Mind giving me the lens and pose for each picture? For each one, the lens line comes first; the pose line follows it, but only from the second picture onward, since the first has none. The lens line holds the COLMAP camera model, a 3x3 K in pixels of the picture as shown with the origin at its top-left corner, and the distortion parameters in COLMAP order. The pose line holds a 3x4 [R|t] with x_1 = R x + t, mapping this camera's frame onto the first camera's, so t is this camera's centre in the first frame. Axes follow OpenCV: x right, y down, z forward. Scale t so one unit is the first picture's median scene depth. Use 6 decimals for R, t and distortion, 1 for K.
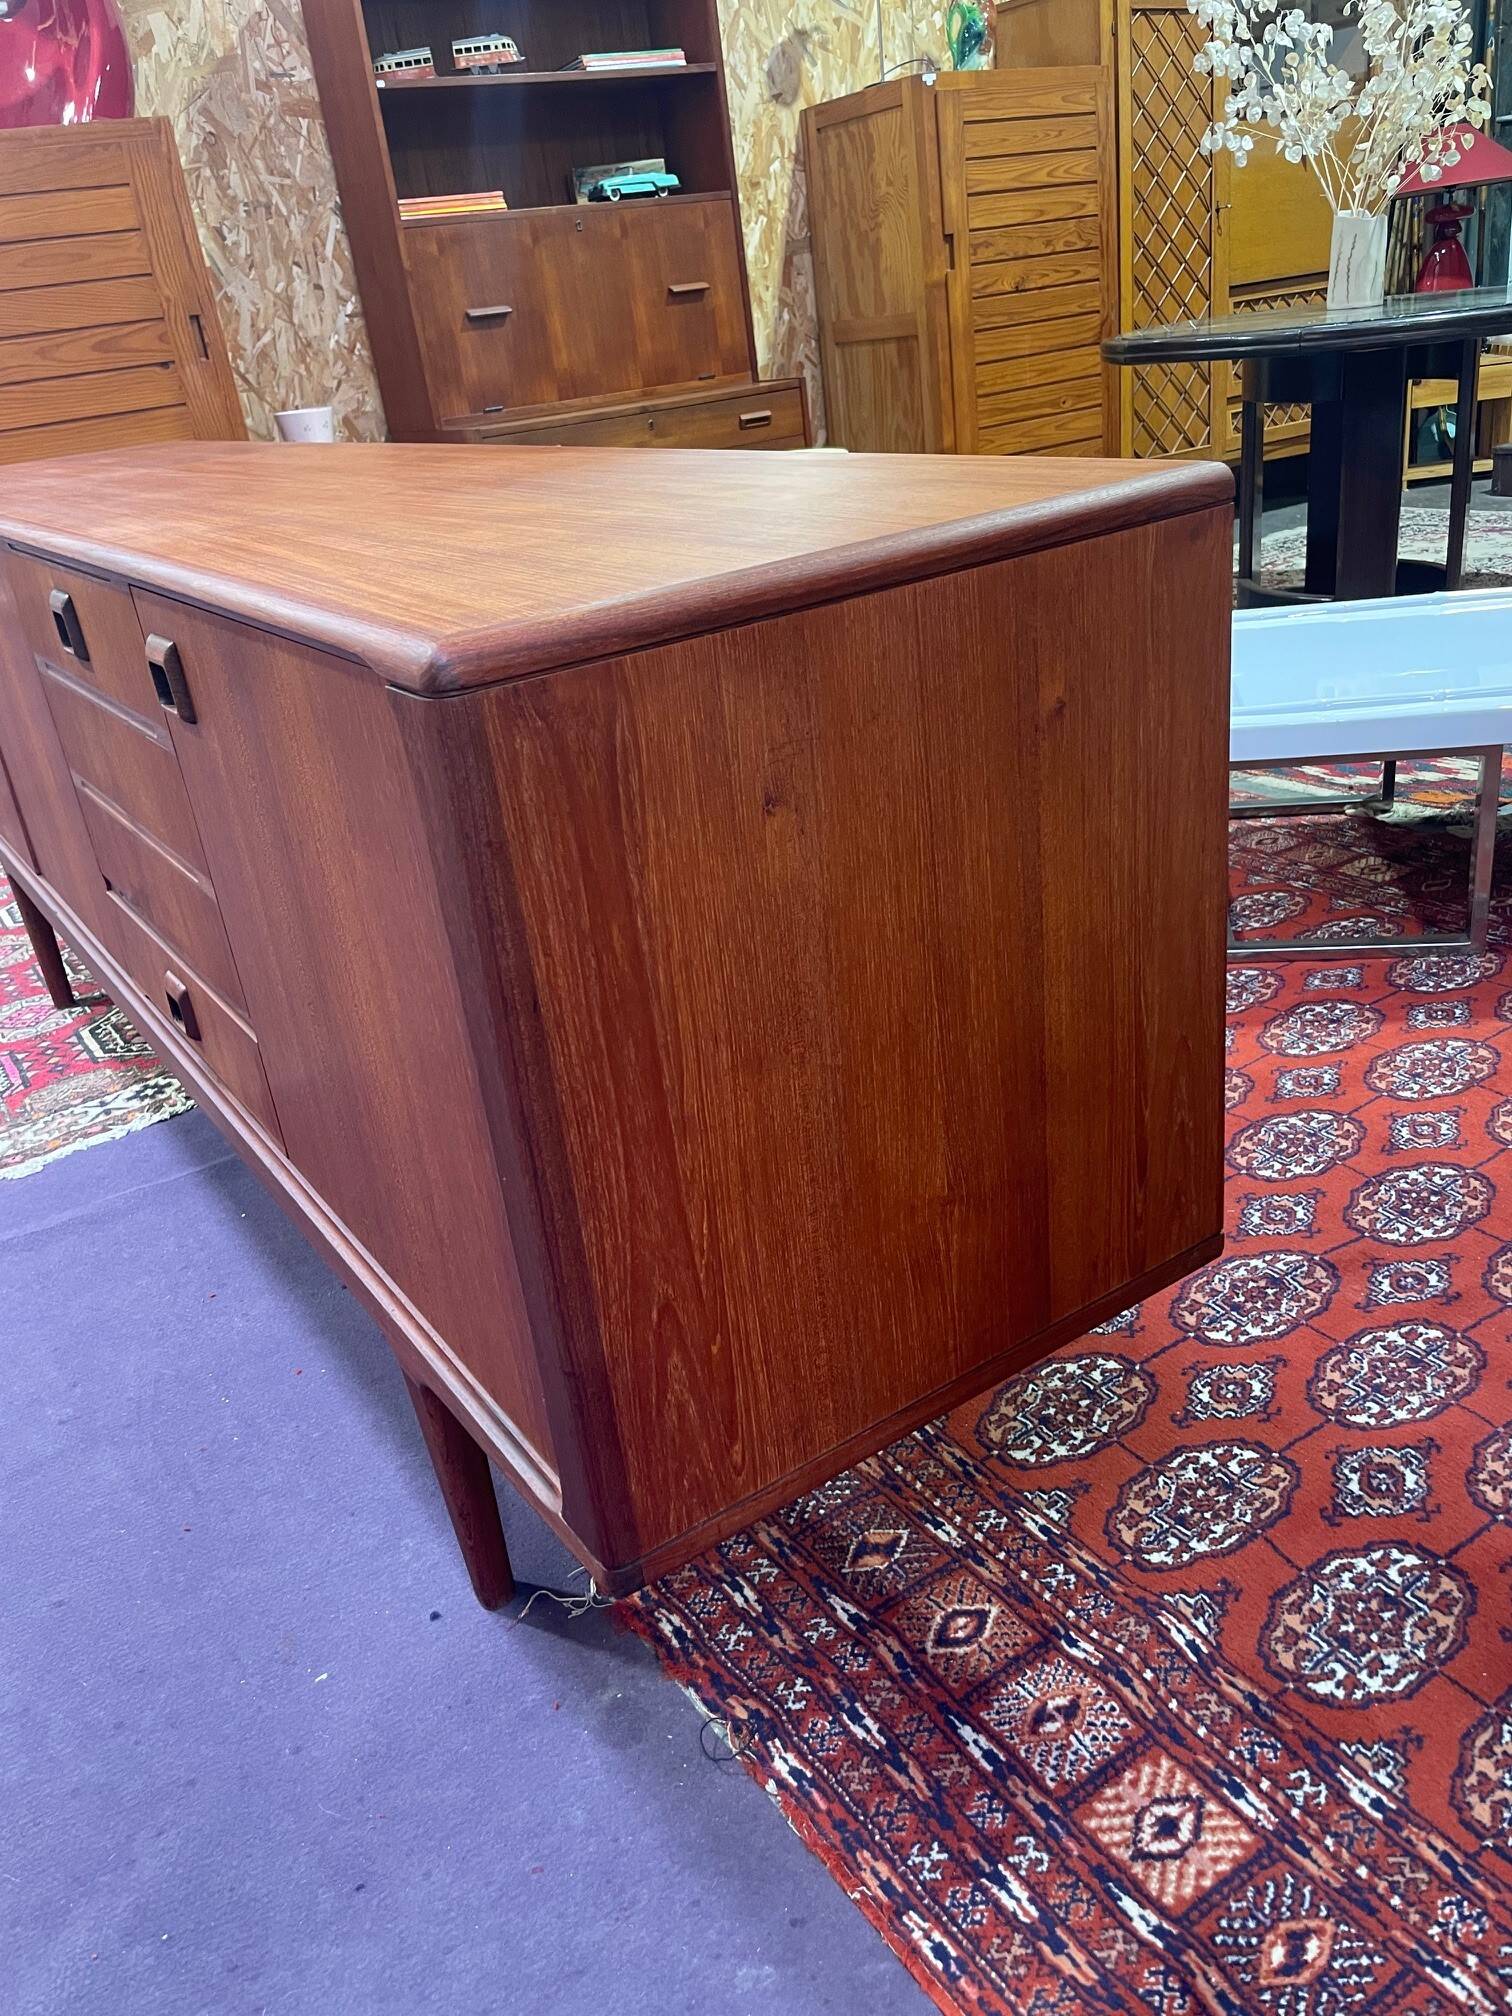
lens RADIAL K [[1543.7, 0, 742.2], [0, 1543.7, 998.4], [0, 0, 1]] dist [0.085011, -0.124408]
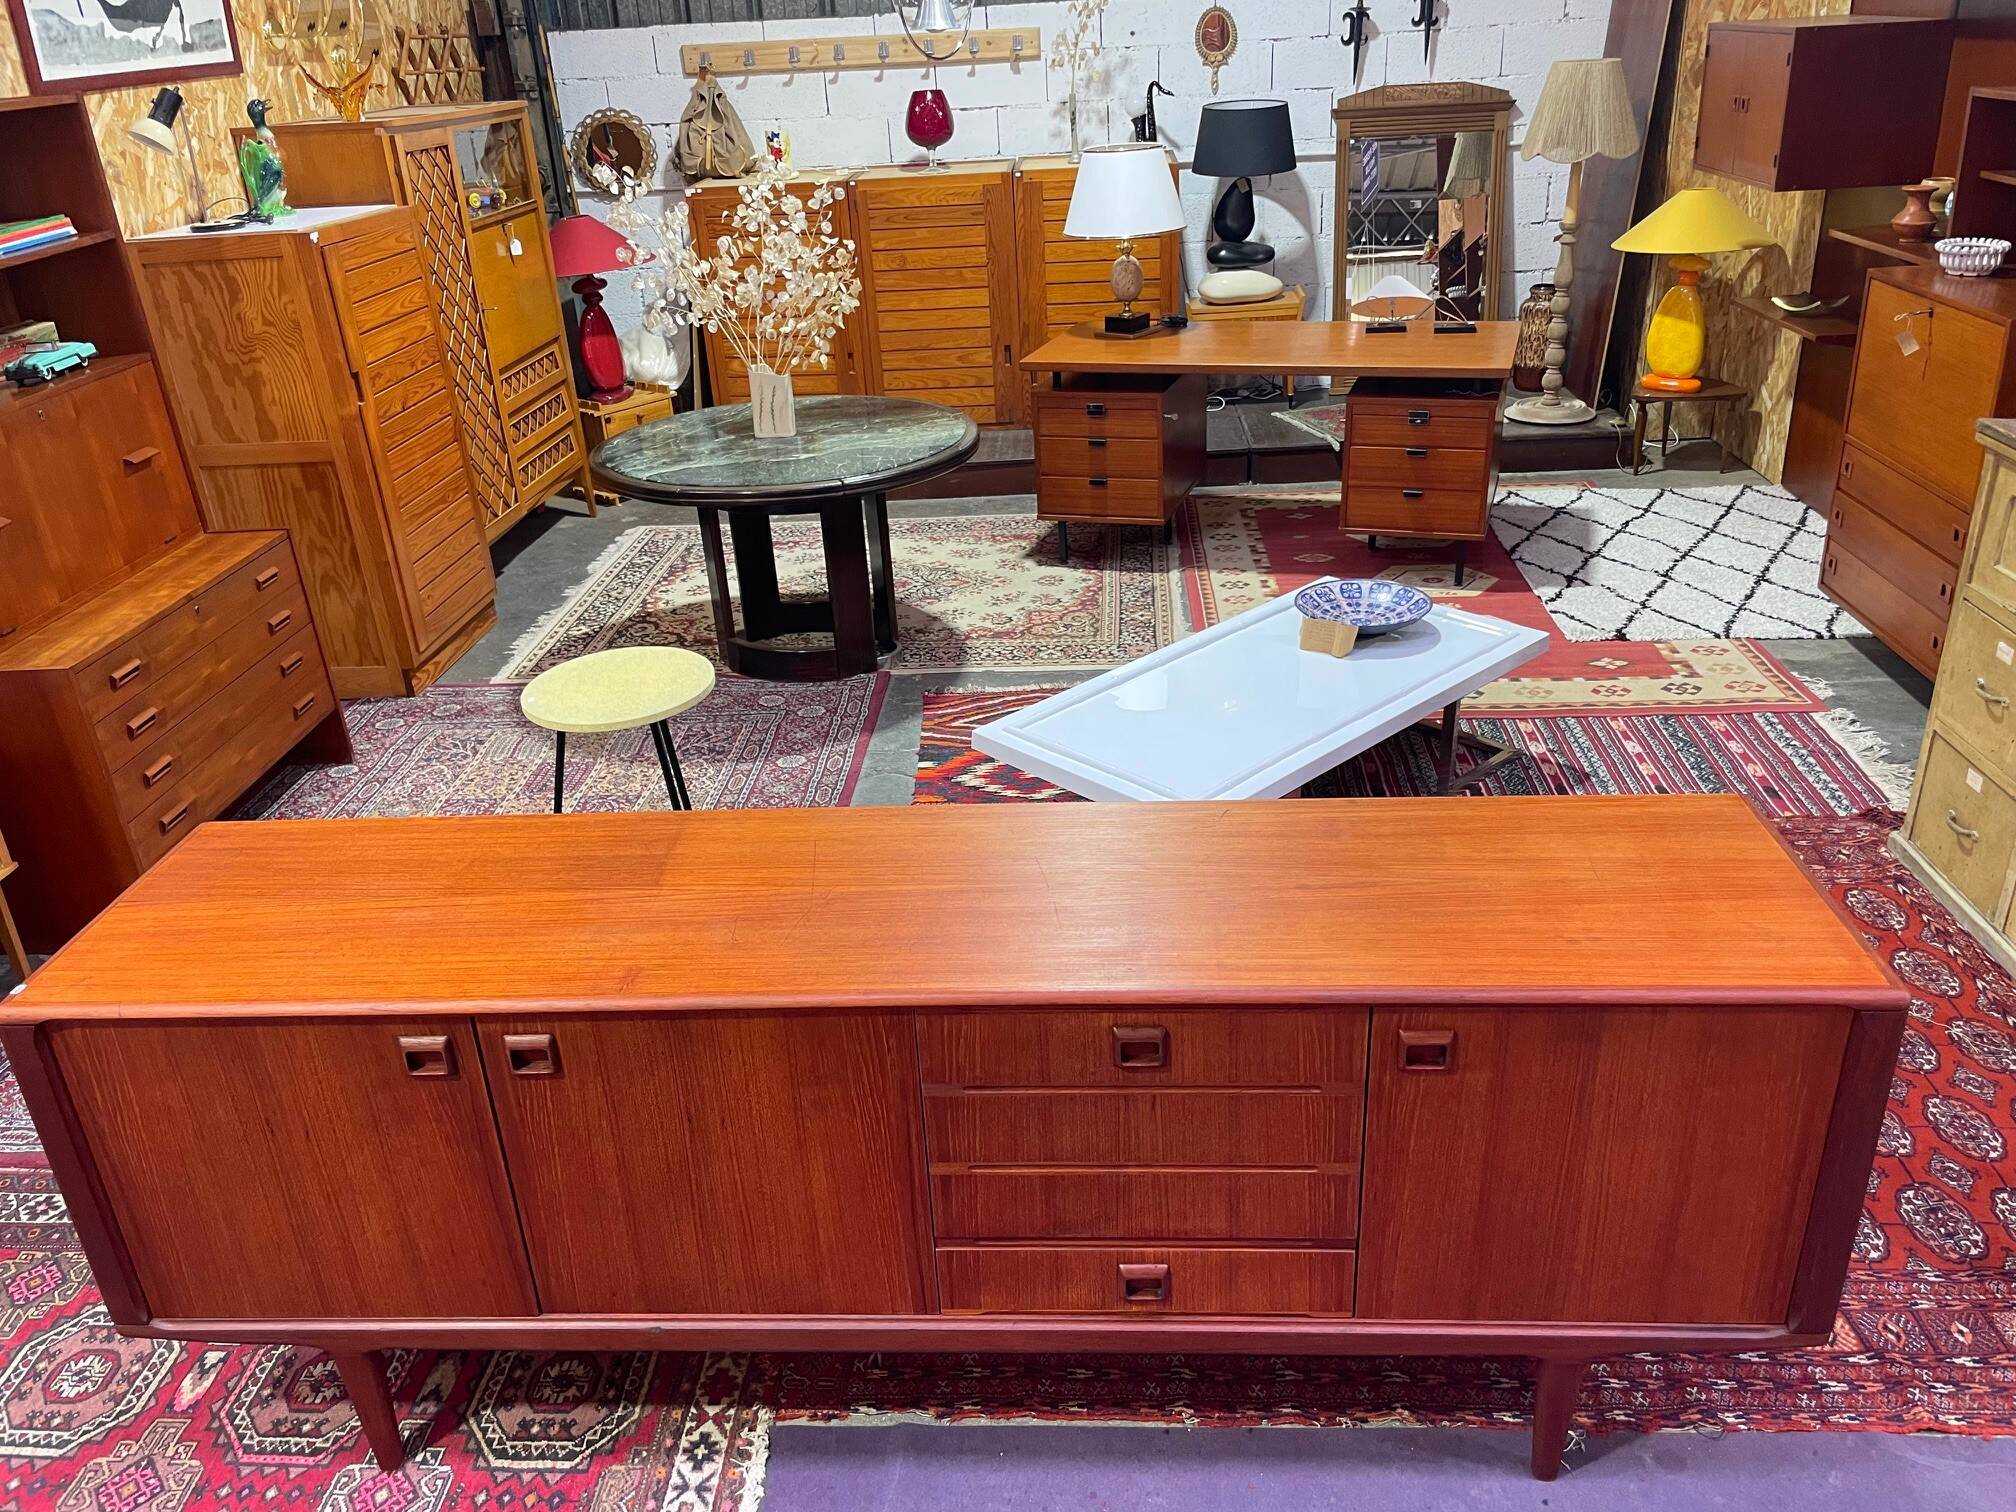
lens RADIAL K [[1543.7, 0, 1011.8], [0, 1543.7, 749.1], [0, 0, 1]] dist [0.085011, -0.124408]
pose [[0.595888, -0.264750, 0.758172, -0.520859], [0.312309, 0.946176, 0.084939, -0.227744], [-0.739851, 0.186170, 0.646499, 0.055767]]
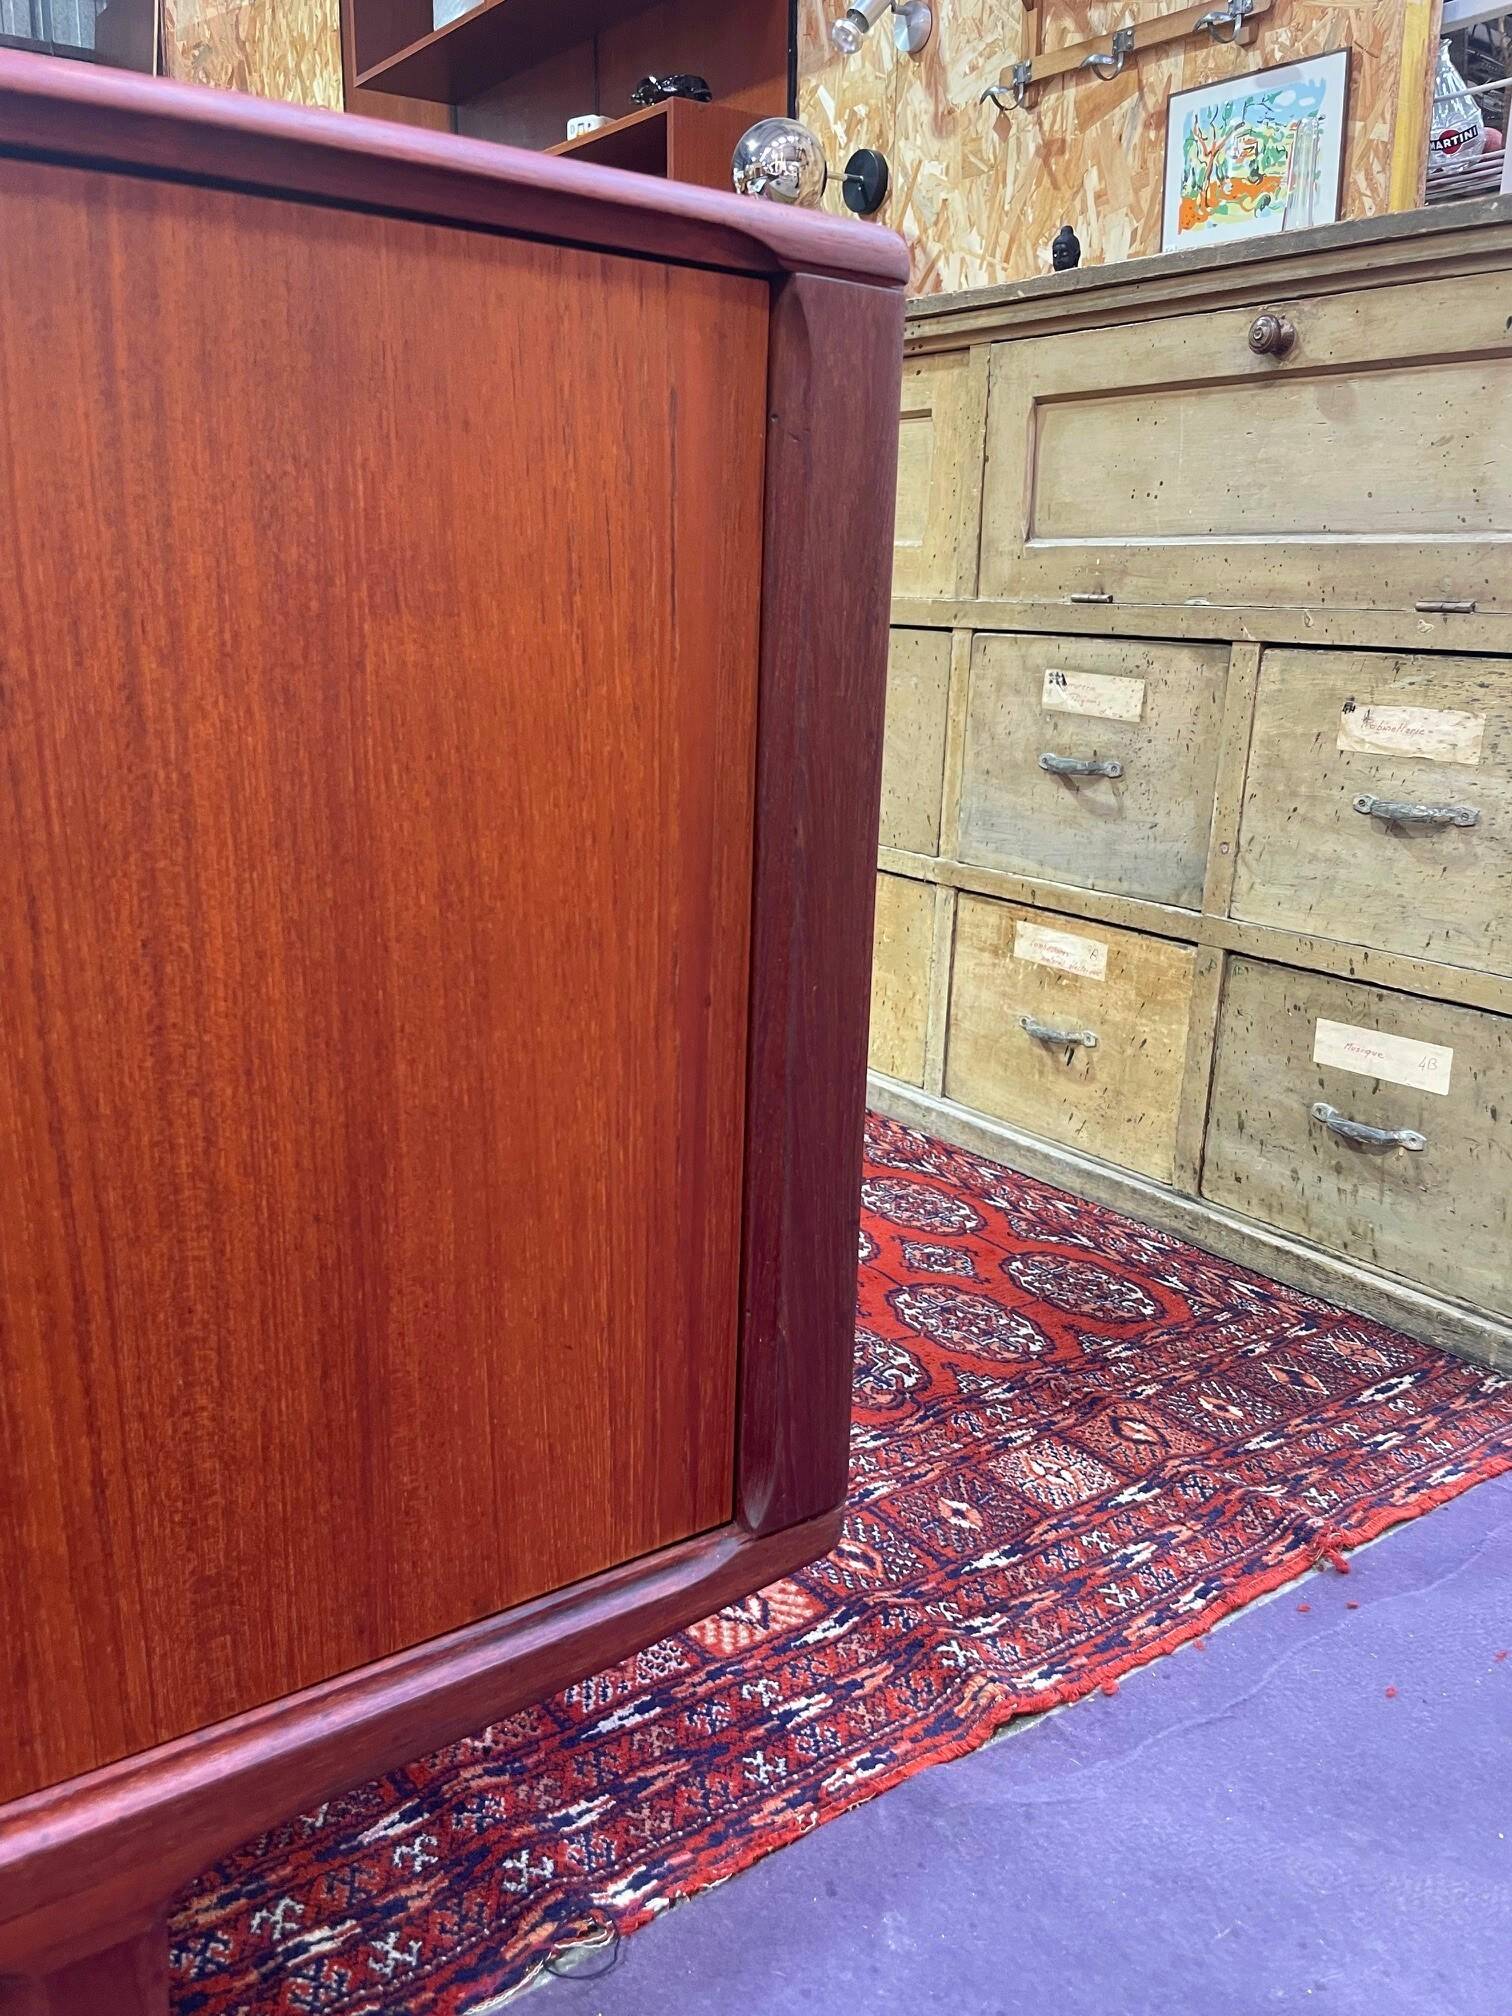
lens RADIAL K [[1543.7, 0, 747.6], [0, 1543.7, 1007.6], [0, 0, 1]] dist [0.085011, -0.124408]
pose [[-0.043149, -0.152733, 0.987325, -0.187228], [0.392444, 0.906219, 0.157338, -0.001498], [-0.918763, 0.394259, 0.020837, 0.209718]]
